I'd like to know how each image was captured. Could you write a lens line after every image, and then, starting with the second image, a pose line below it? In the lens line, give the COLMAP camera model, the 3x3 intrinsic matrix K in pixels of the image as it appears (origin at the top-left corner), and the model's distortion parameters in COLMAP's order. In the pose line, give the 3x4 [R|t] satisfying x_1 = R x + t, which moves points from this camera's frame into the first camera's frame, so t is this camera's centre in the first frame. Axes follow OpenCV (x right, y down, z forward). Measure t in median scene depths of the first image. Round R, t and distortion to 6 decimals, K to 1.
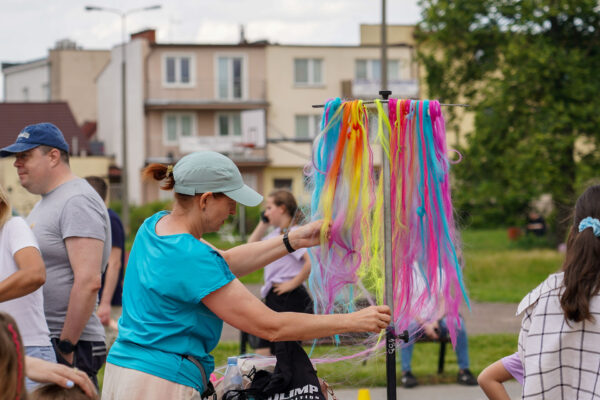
lens RADIAL K [[2214.7, 0, 301.1], [0, 2214.7, 200.9], [0, 0, 1]] dist [0.059687, 0.000000]
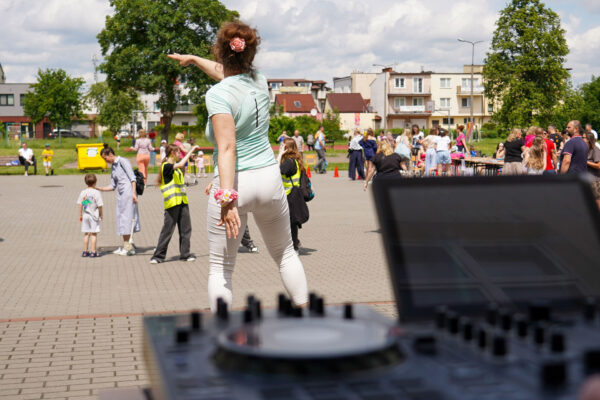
lens RADIAL K [[948.6, 0, 300.1], [0, 948.6, 205.1], [0, 0, 1]] dist [0.009849, 0.000000]
pose [[0.990009, 0.018466, -0.139789, -0.010508], [-0.006915, 0.996553, 0.082674, -0.001434], [0.140834, -0.080882, 0.986724, -0.322528]]
